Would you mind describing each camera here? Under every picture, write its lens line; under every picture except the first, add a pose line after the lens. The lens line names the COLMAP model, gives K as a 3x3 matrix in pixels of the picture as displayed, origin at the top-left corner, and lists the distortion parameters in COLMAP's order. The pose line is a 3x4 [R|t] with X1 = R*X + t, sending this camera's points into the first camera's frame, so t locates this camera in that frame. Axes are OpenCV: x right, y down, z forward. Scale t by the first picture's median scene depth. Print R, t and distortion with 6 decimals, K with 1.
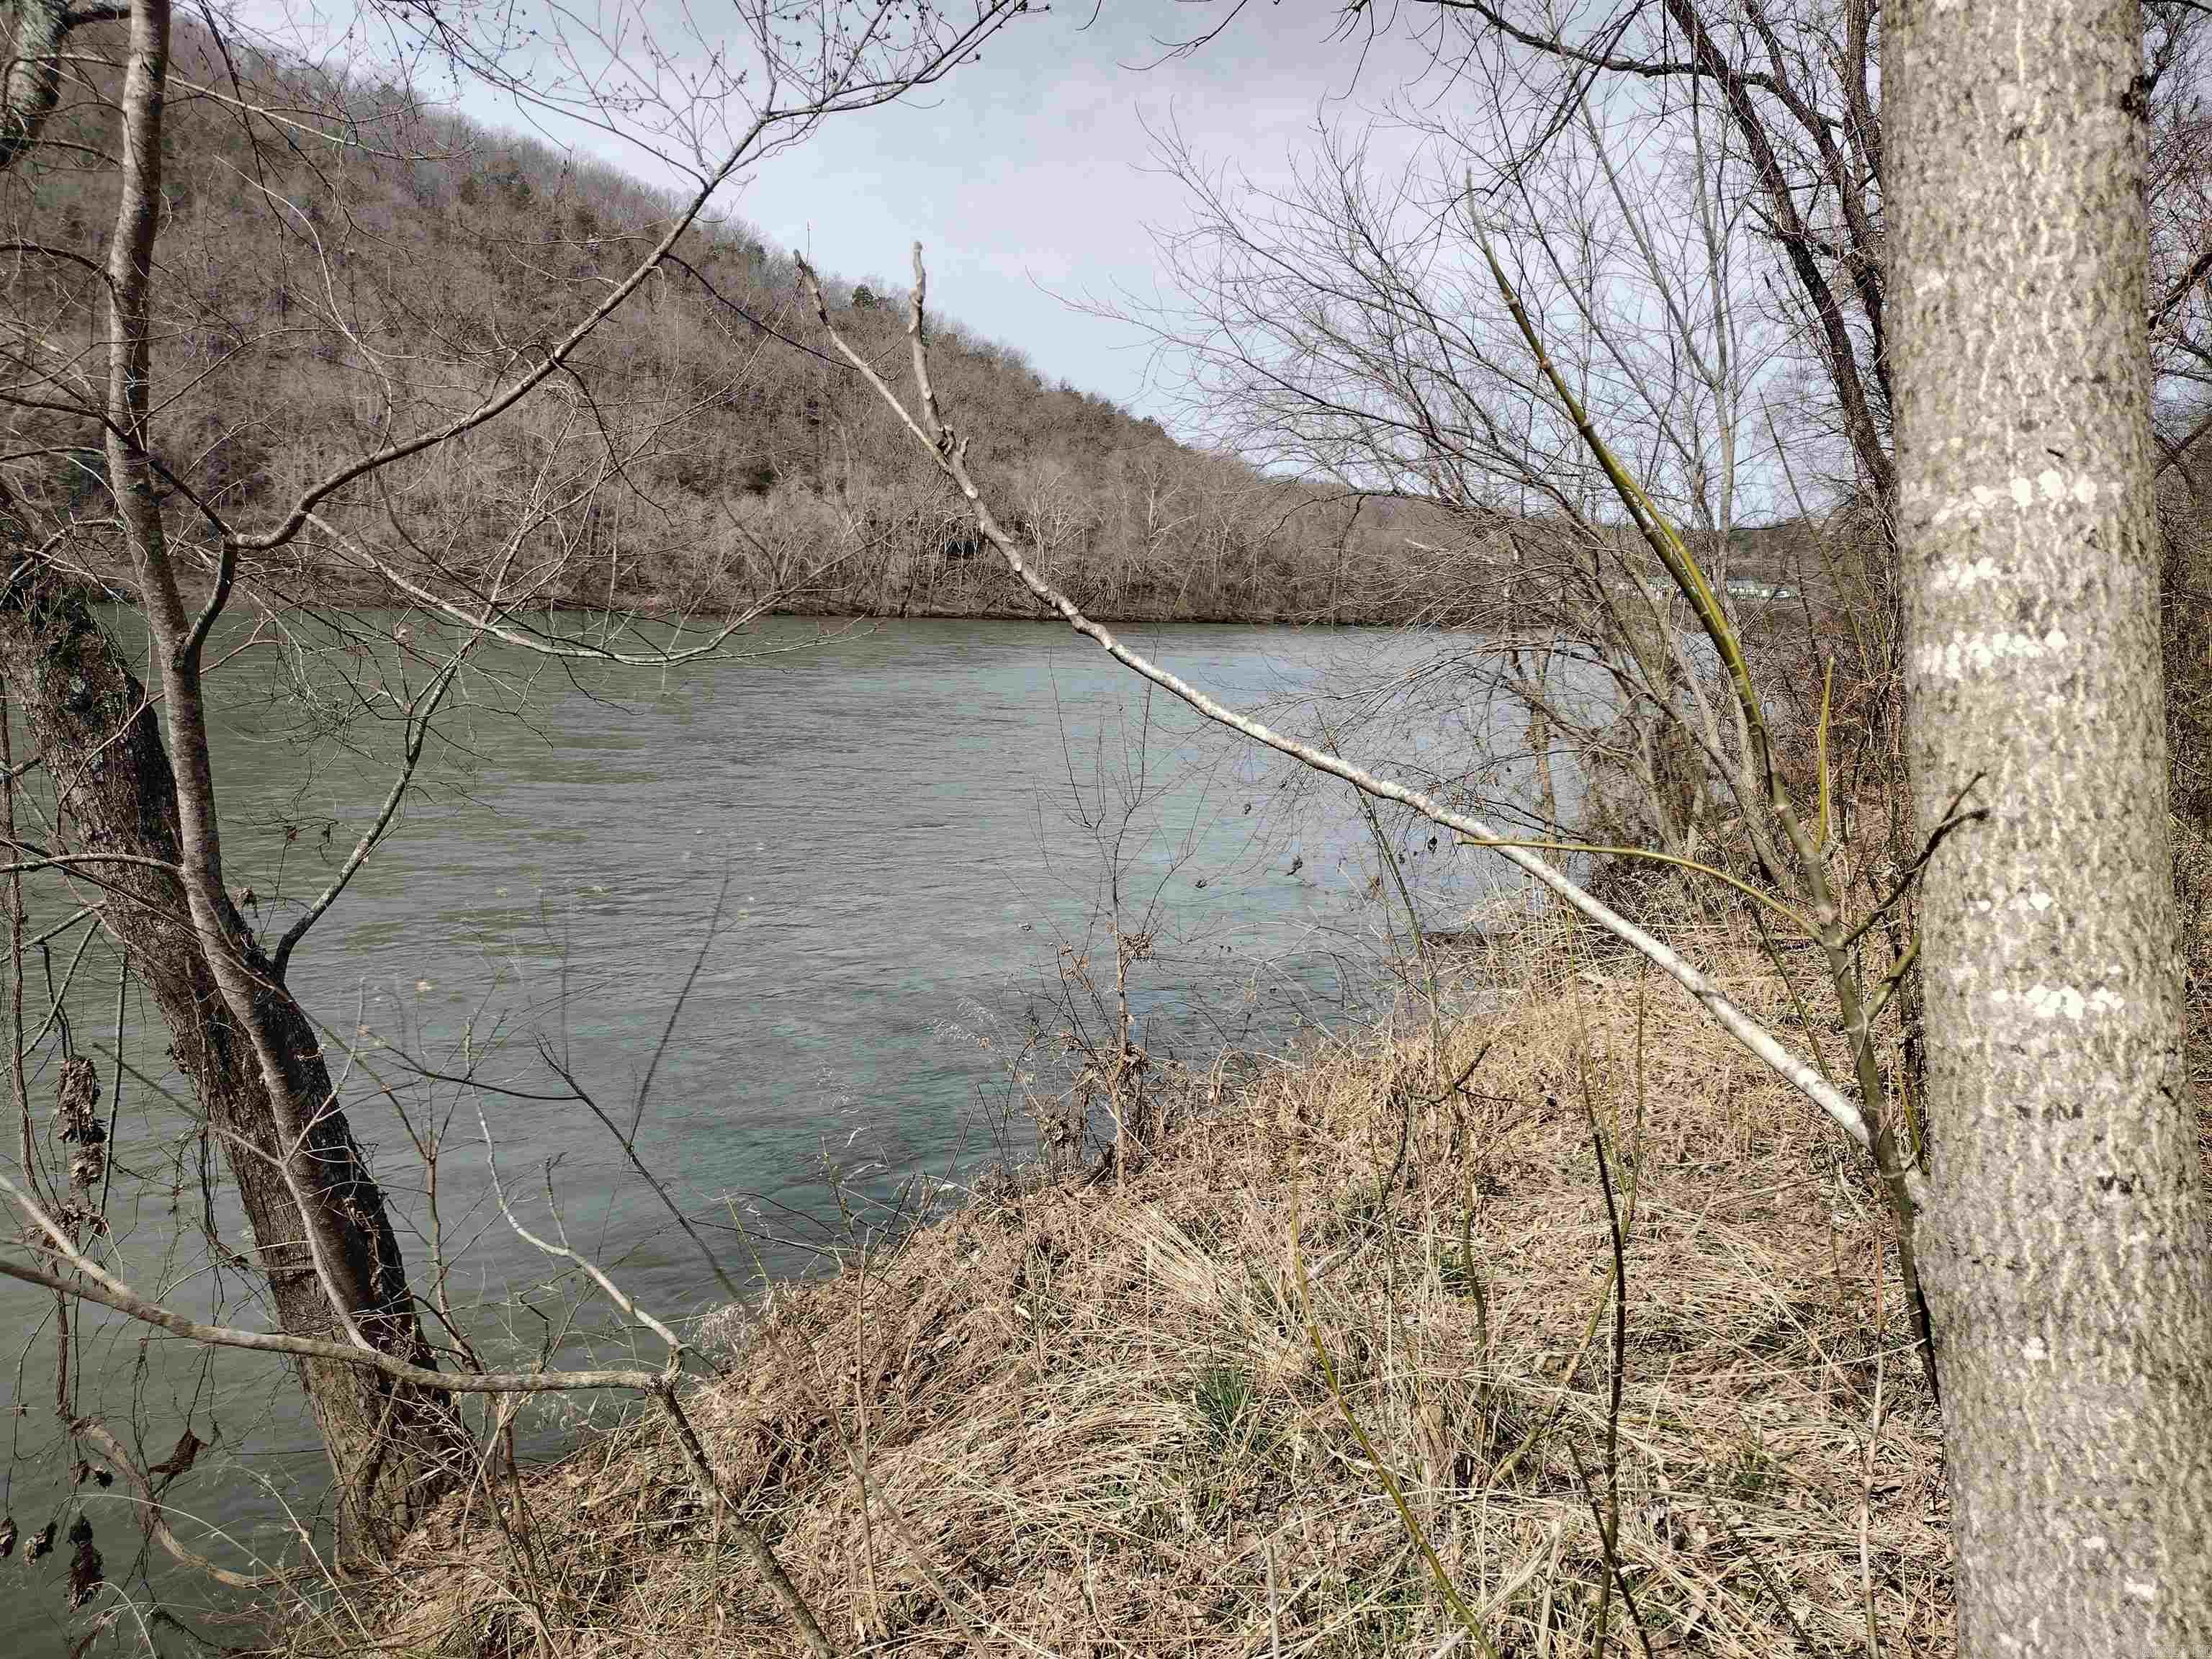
lens RADIAL K [[1663.2, 0, 1118.4], [0, 1663.2, 934.1], [0, 0, 1]] dist [0.072526, -0.063133]
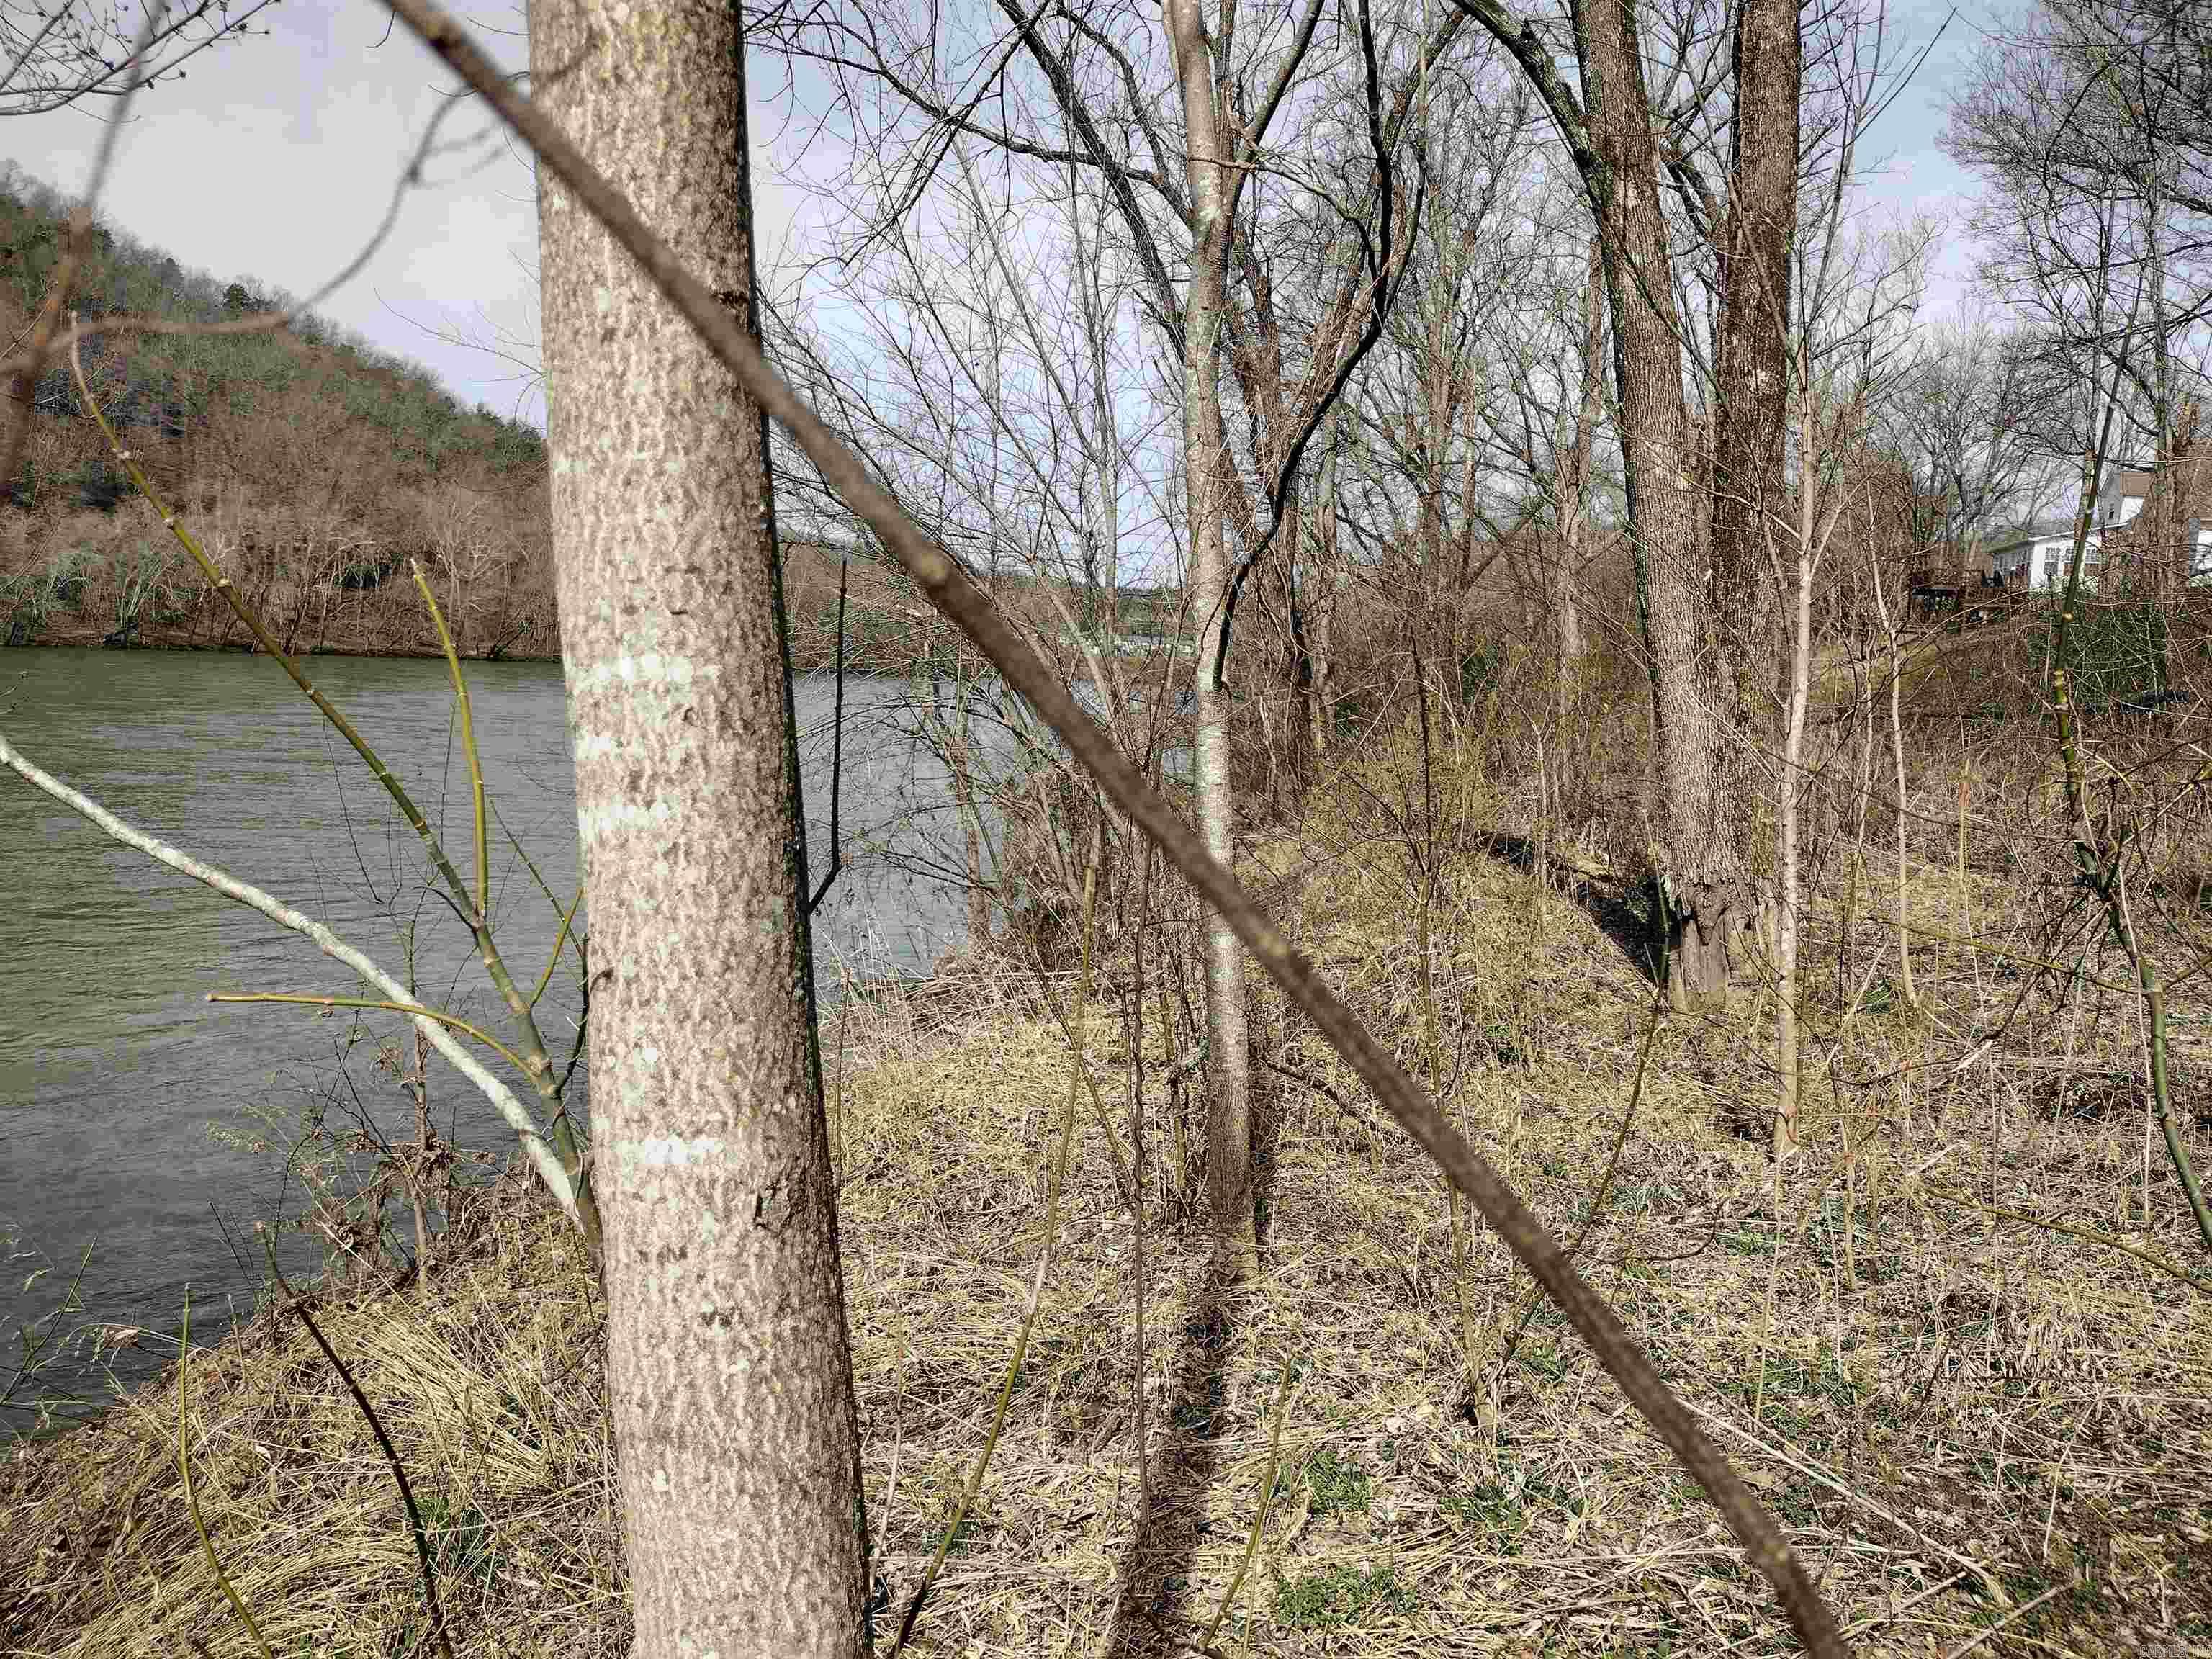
lens RADIAL K [[1663.2, 0, 1118.4], [0, 1663.2, 934.1], [0, 0, 1]] dist [0.072526, -0.063133]
pose [[0.951288, -0.034955, 0.306317, 0.502028], [0.042646, 0.998920, -0.018451, -0.063539], [-0.305341, 0.030616, 0.951751, -0.093892]]
